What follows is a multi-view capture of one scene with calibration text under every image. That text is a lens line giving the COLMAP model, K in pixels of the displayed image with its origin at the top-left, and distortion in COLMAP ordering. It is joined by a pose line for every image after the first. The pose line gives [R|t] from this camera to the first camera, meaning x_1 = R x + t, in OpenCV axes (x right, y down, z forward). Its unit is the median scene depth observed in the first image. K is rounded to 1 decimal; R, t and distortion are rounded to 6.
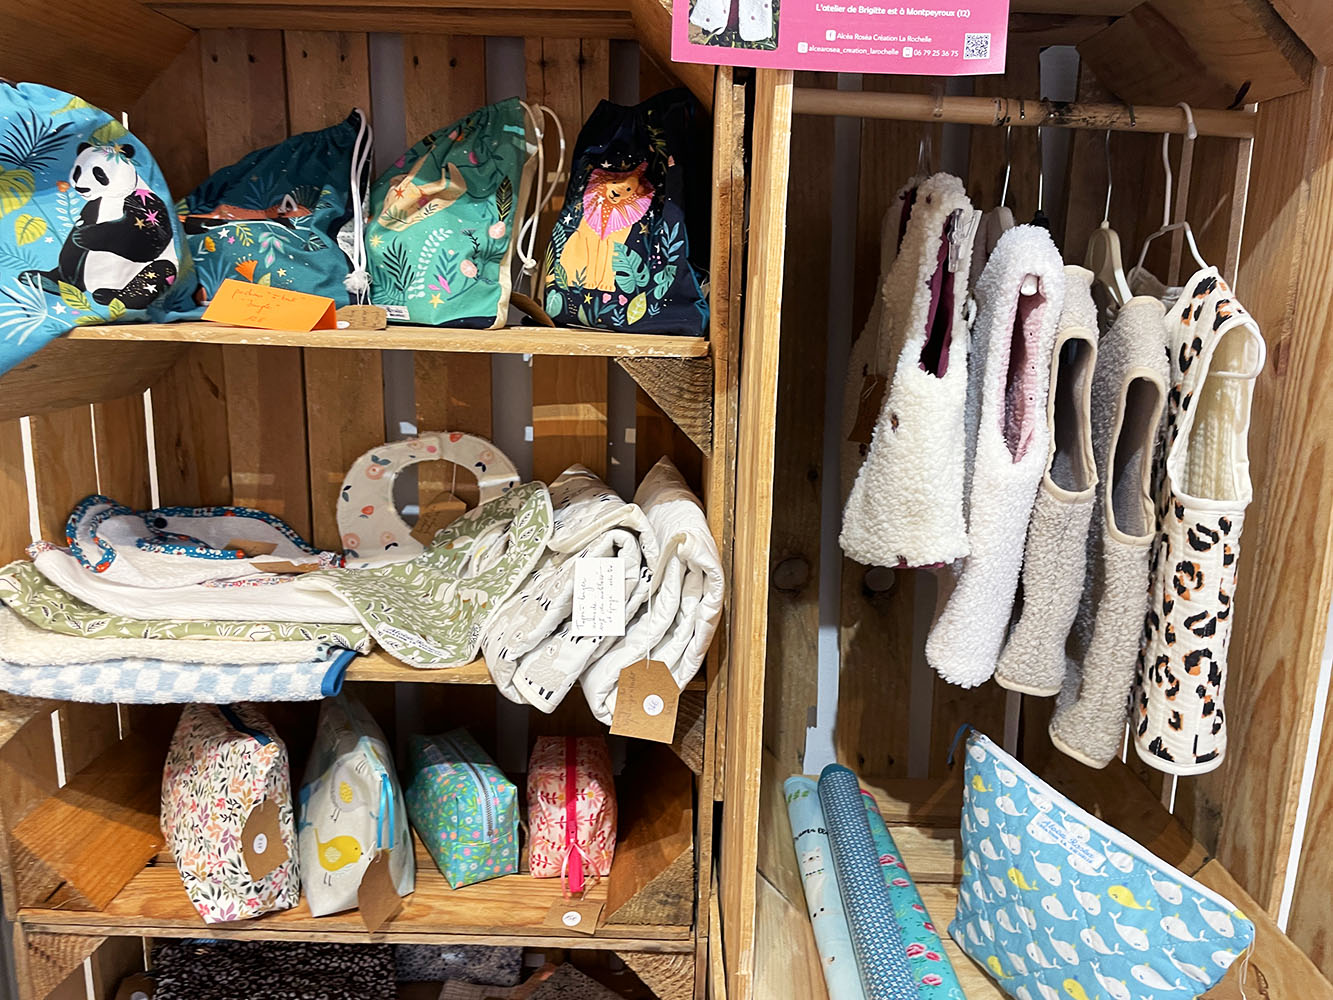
lens RADIAL K [[1012.4, 0, 675.2], [0, 1012.4, 496.1], [0, 0, 1]] dist [0.055720, -0.064573]
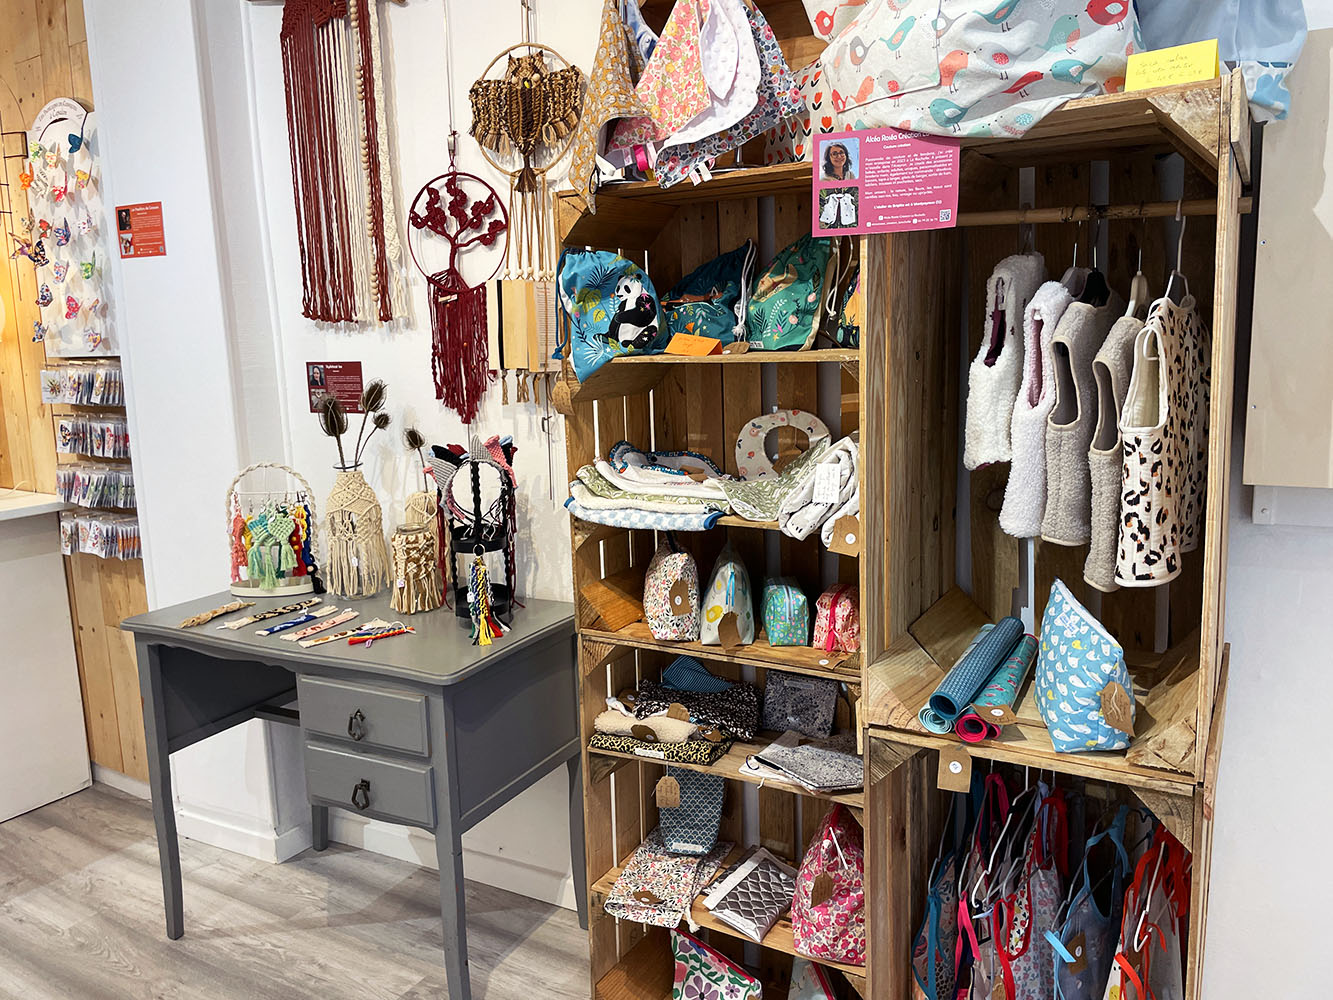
lens RADIAL K [[1012.4, 0, 666.5], [0, 1012.4, 500.0], [0, 0, 1]] dist [0.055720, -0.064573]
pose [[0.867008, 0.032981, -0.497201, 0.574055], [-0.045911, 0.998850, -0.013801, 0.156781], [0.496174, 0.034792, 0.867526, -0.785521]]
